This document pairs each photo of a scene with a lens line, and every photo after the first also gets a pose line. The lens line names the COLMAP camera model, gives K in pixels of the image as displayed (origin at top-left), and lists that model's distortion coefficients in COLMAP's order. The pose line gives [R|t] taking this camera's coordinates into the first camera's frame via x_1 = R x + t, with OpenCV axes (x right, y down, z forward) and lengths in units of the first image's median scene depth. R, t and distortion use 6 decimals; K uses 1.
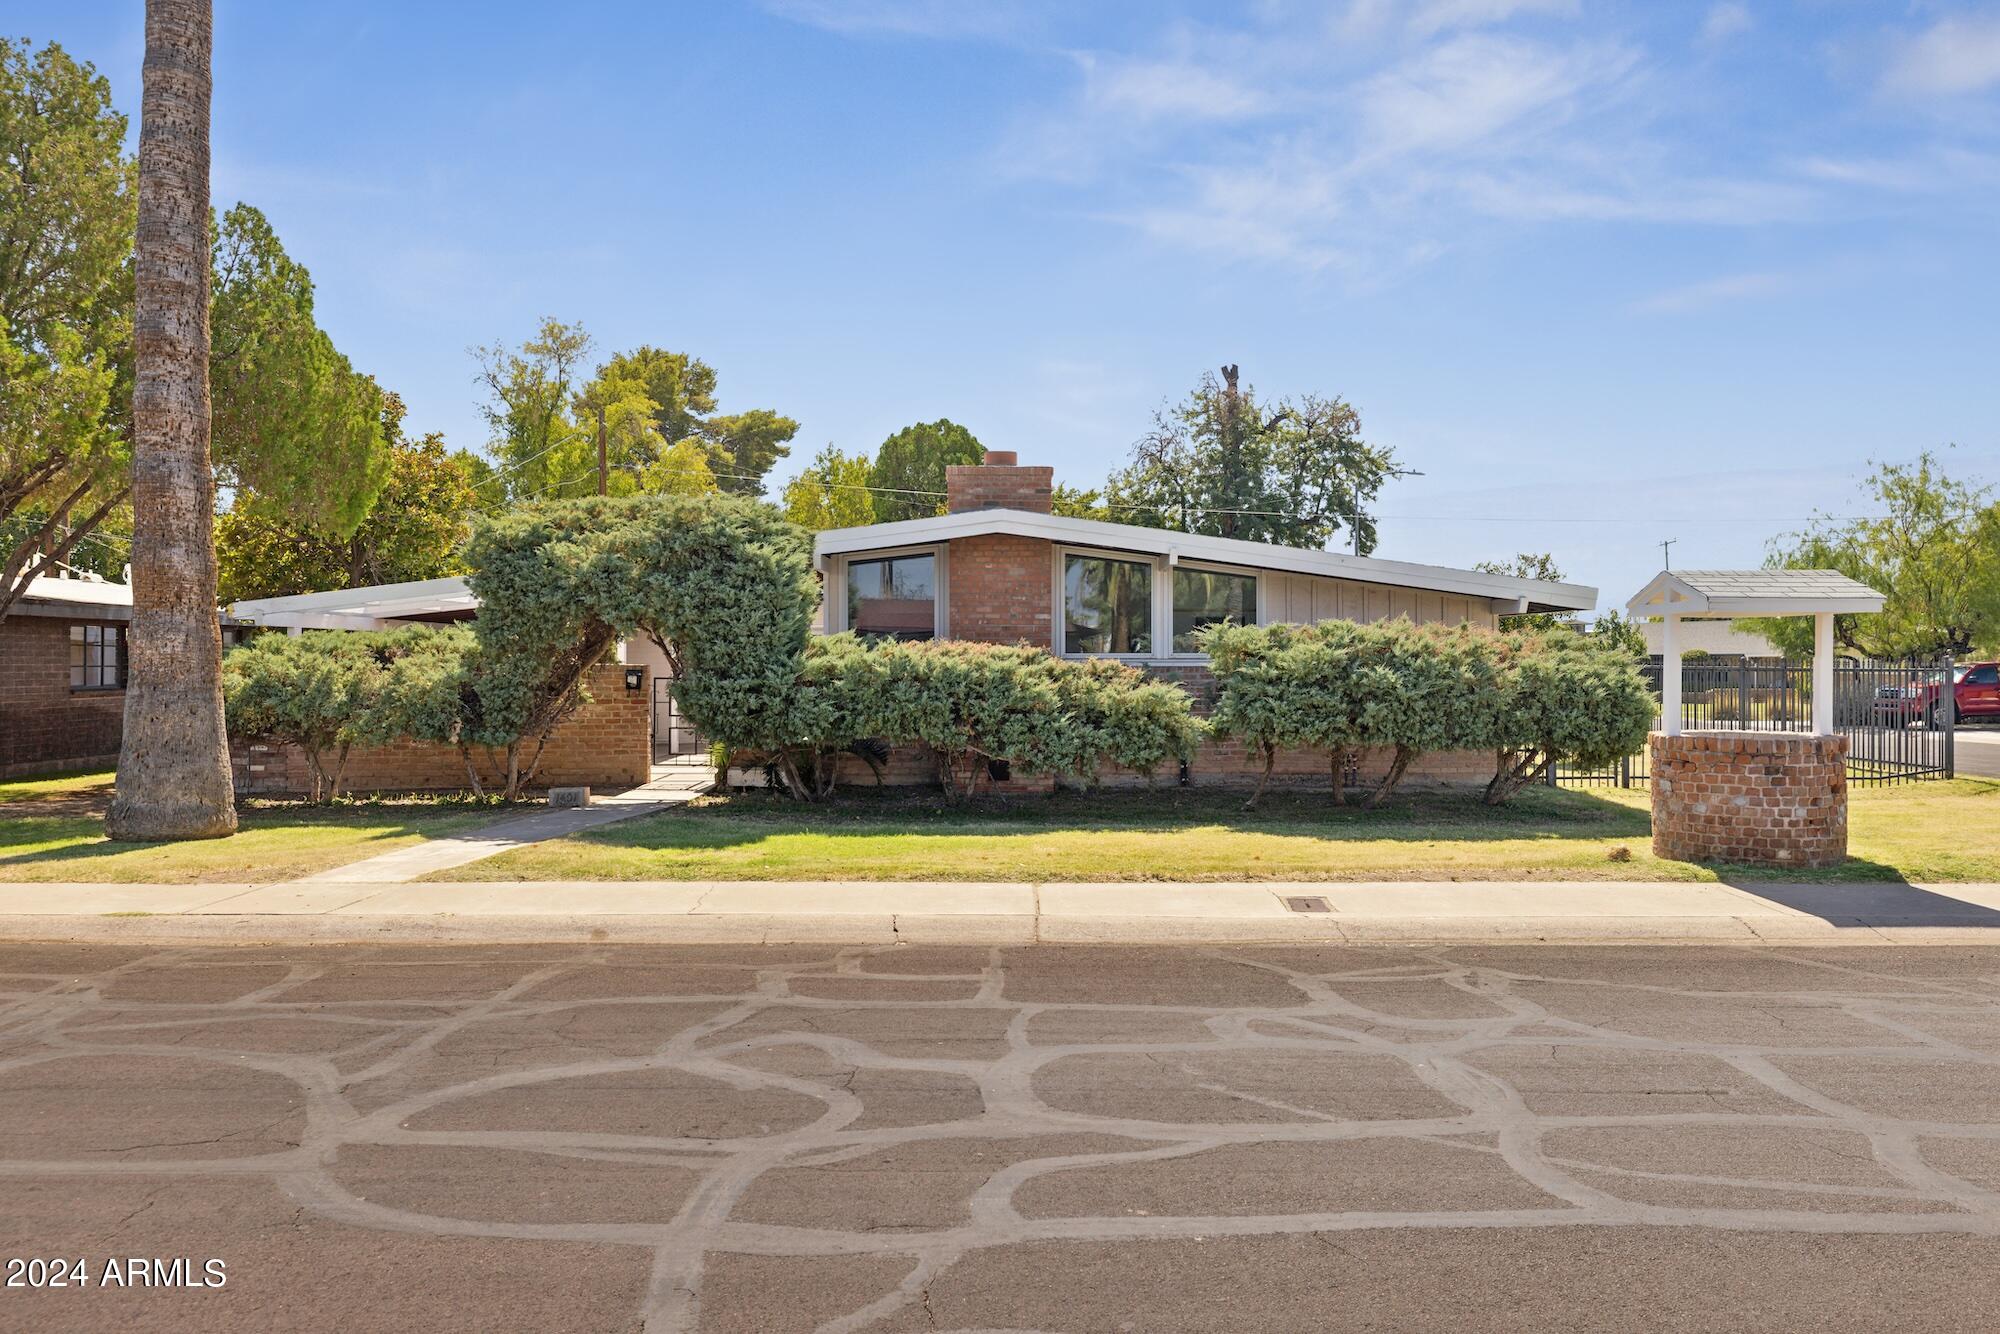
lens RADIAL K [[1477.3, 0, 999.2], [0, 1477.3, 665.9], [0, 0, 1]] dist [0.002306, -0.001299]
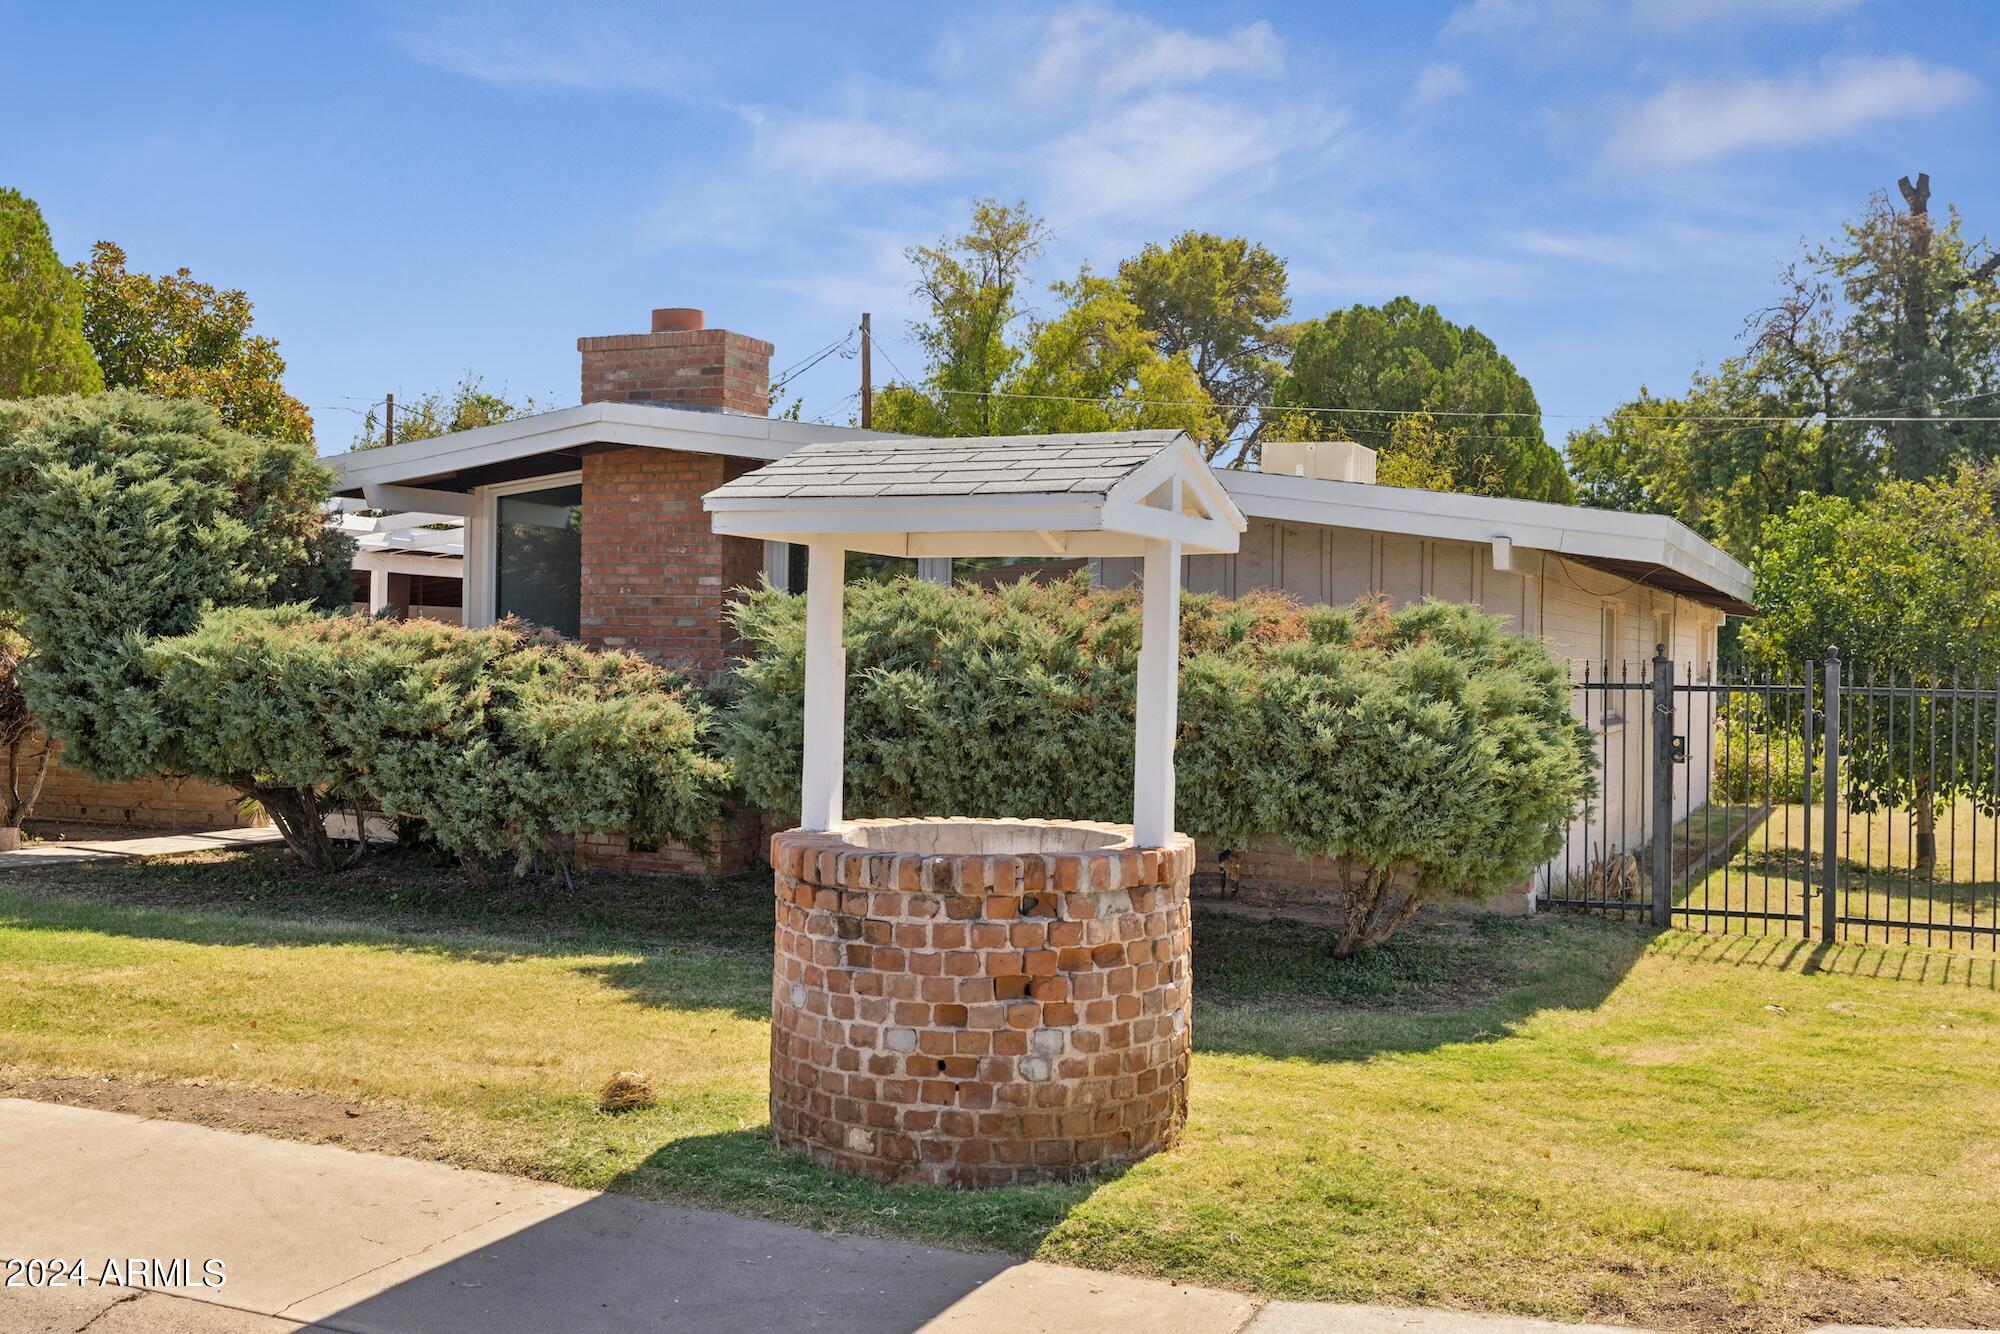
lens RADIAL K [[1997.7, 0, 998.7], [0, 1997.7, 663.2], [0, 0, 1]] dist [0.002381, 0.000000]
pose [[0.899640, 0.013696, -0.436419, 0.489542], [-0.016119, 0.999868, -0.001849, -0.000592], [0.436336, 0.008698, 0.899742, 0.324469]]
